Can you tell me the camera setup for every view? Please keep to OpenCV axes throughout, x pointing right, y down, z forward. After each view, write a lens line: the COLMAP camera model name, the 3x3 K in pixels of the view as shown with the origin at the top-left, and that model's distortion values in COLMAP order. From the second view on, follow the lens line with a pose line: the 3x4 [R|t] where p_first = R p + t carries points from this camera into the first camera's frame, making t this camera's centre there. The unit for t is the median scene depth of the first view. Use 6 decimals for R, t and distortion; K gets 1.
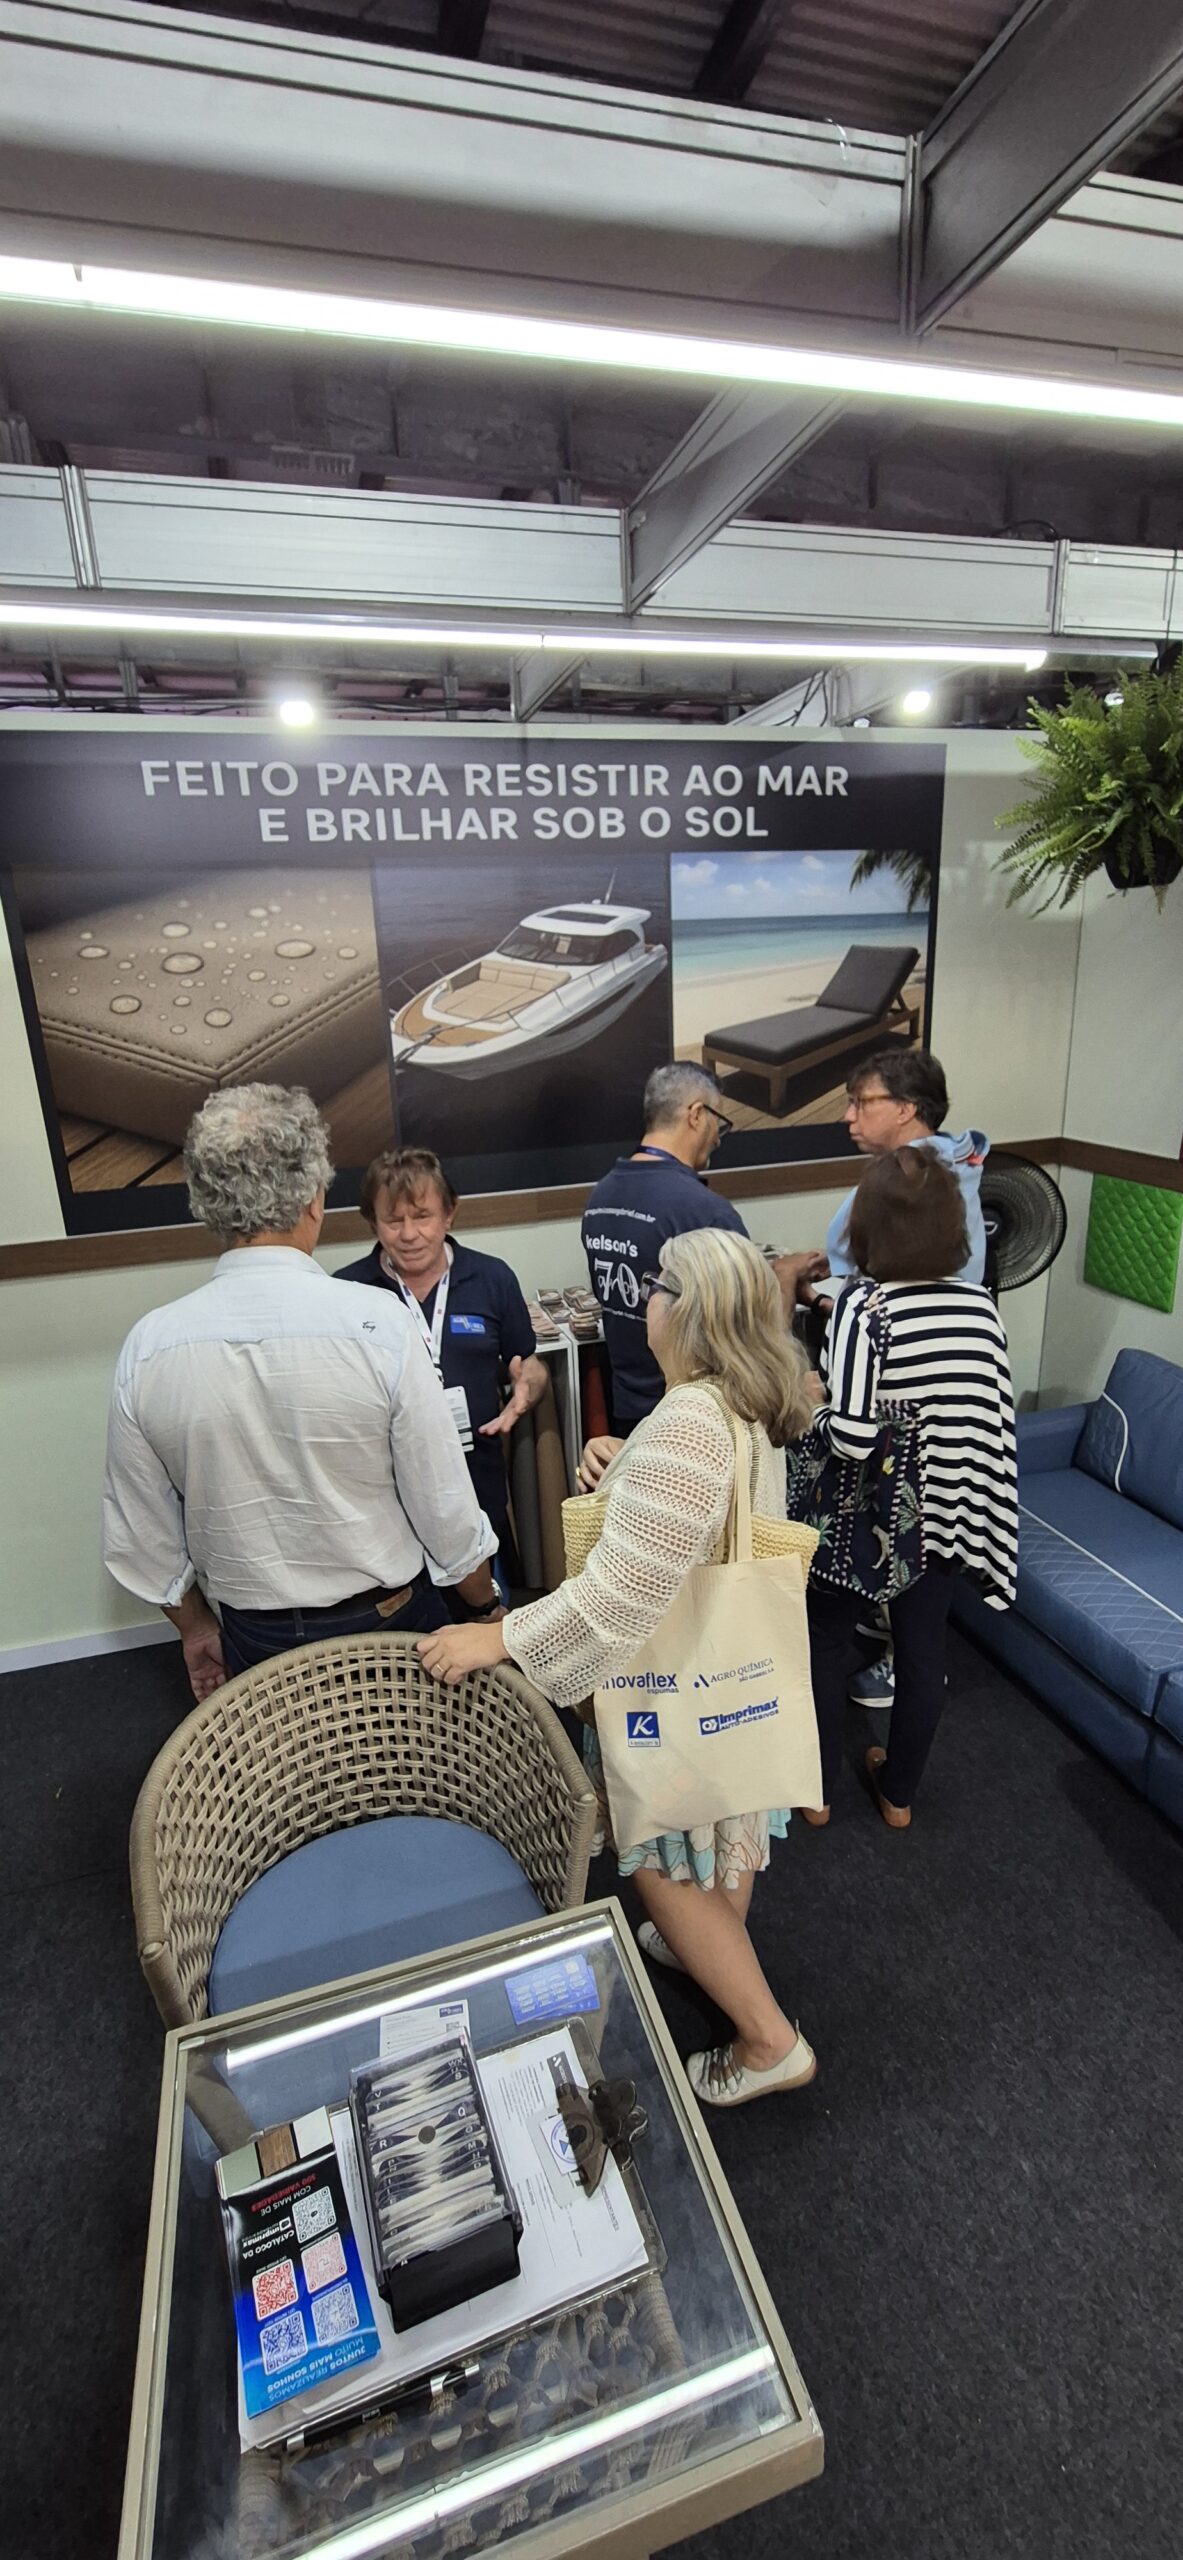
lens RADIAL K [[1034.5, 0, 591.2], [0, 1034.5, 1279.2], [0, 0, 1]] dist [0.001680, 0.000695]
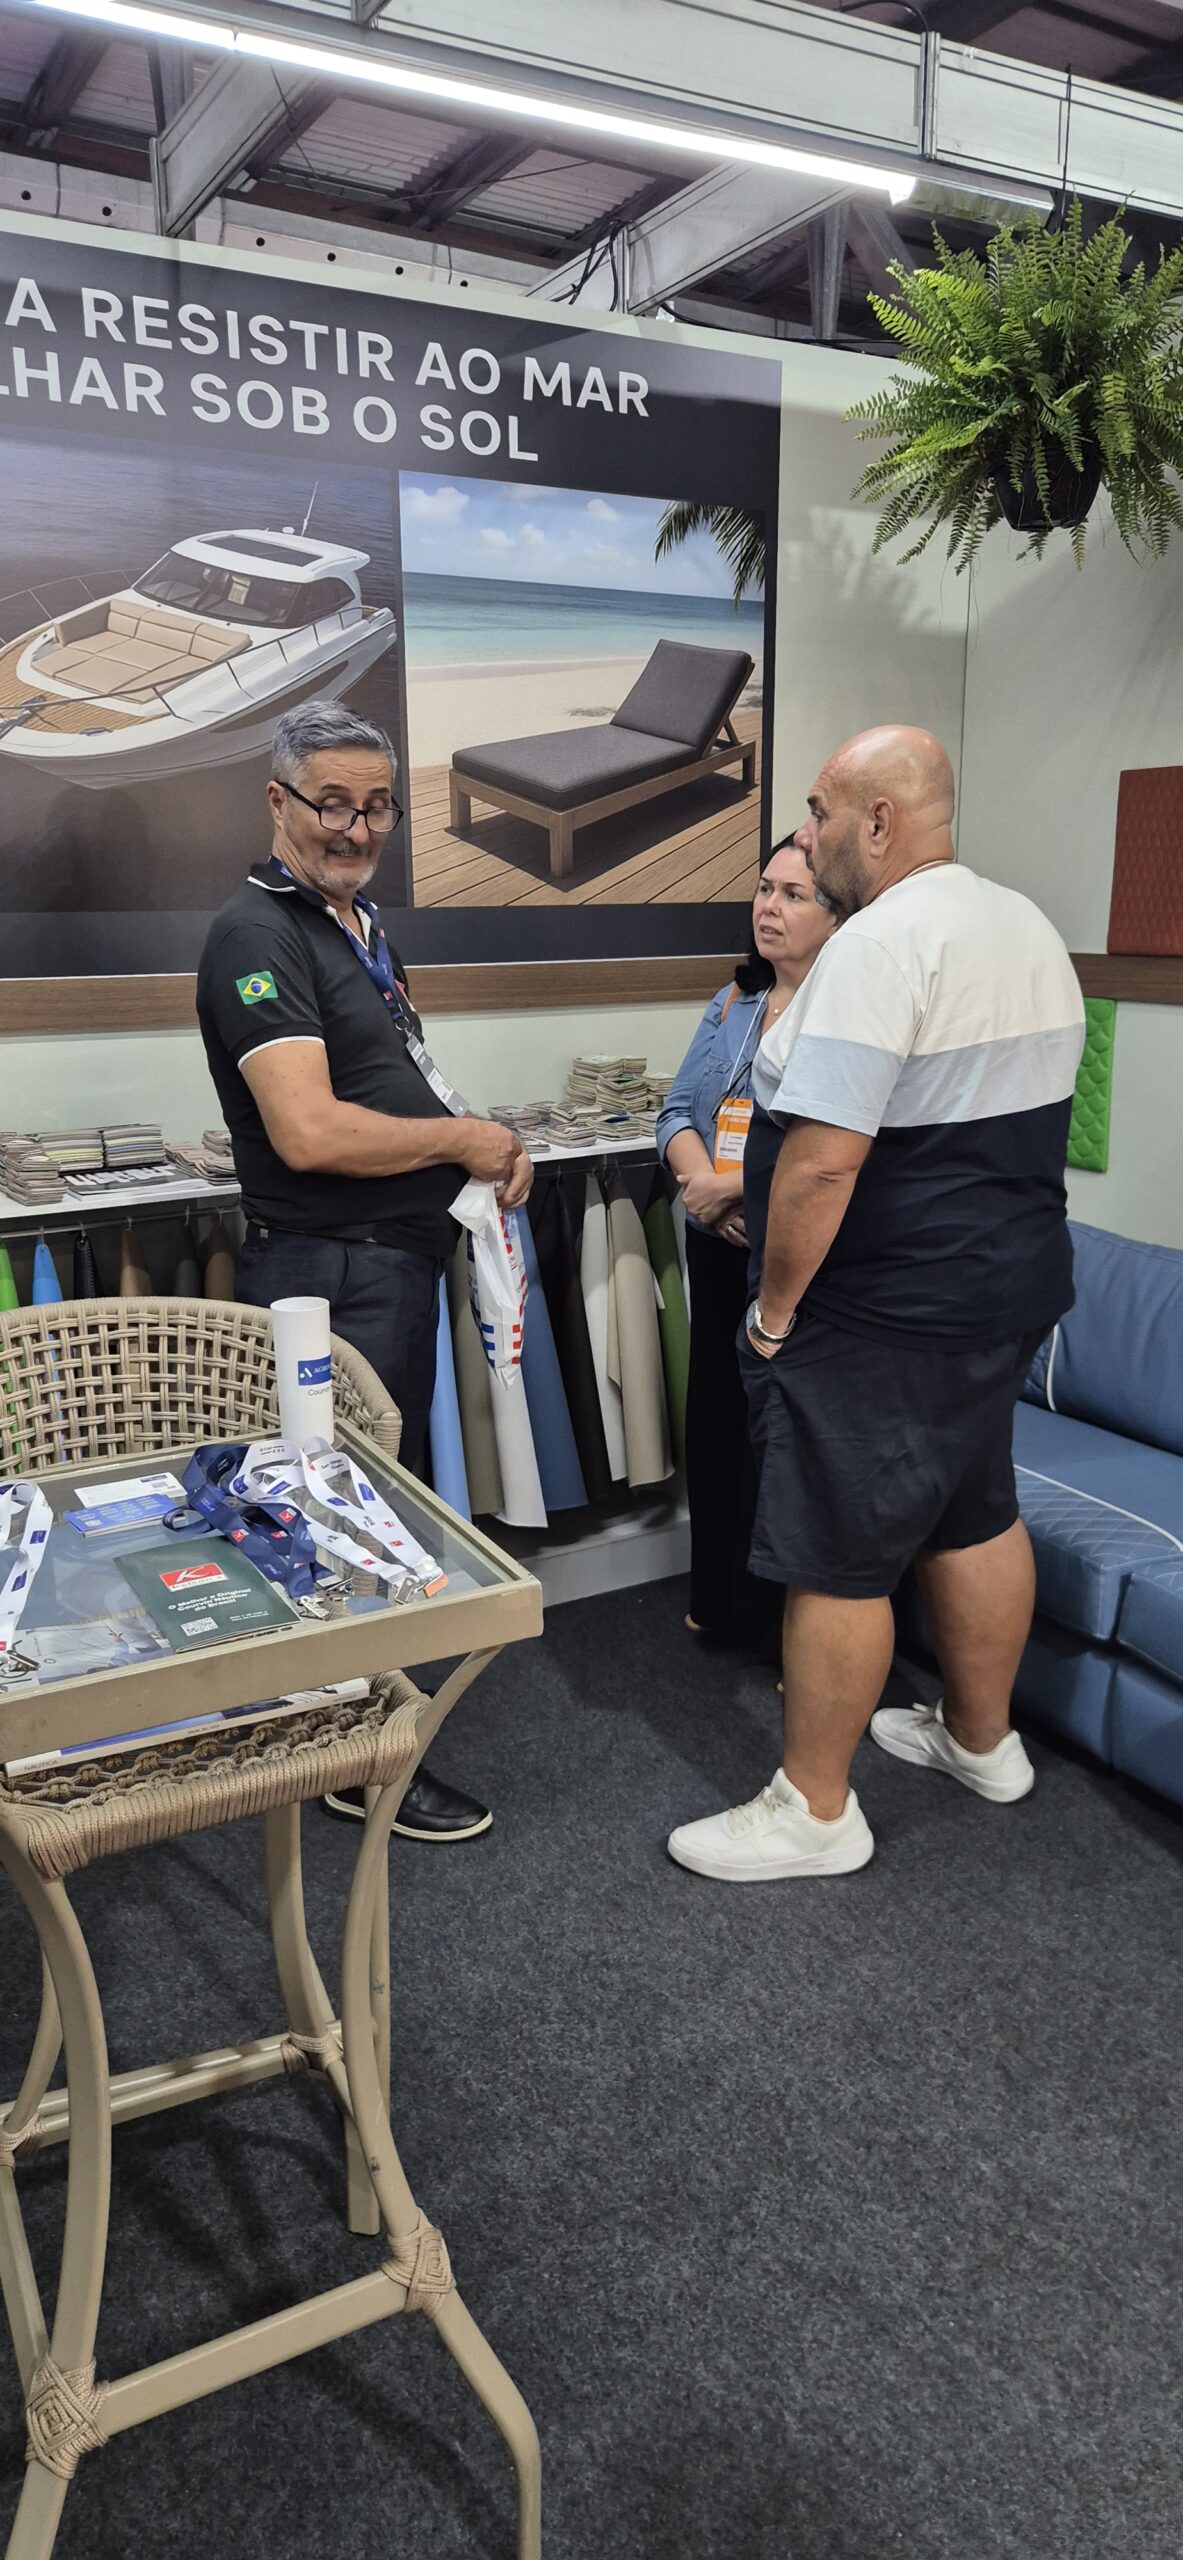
lens RADIAL K [[1725.5, 0, 589.0], [0, 1725.5, 1279.9], [0, 0, 1]] dist [0.062510, -0.008879]
pose [[0.975526, -0.014586, 0.219398, -0.060493], [0.031265, 0.996861, -0.072743, 0.203268], [-0.217649, 0.077822, 0.972920, -0.094061]]
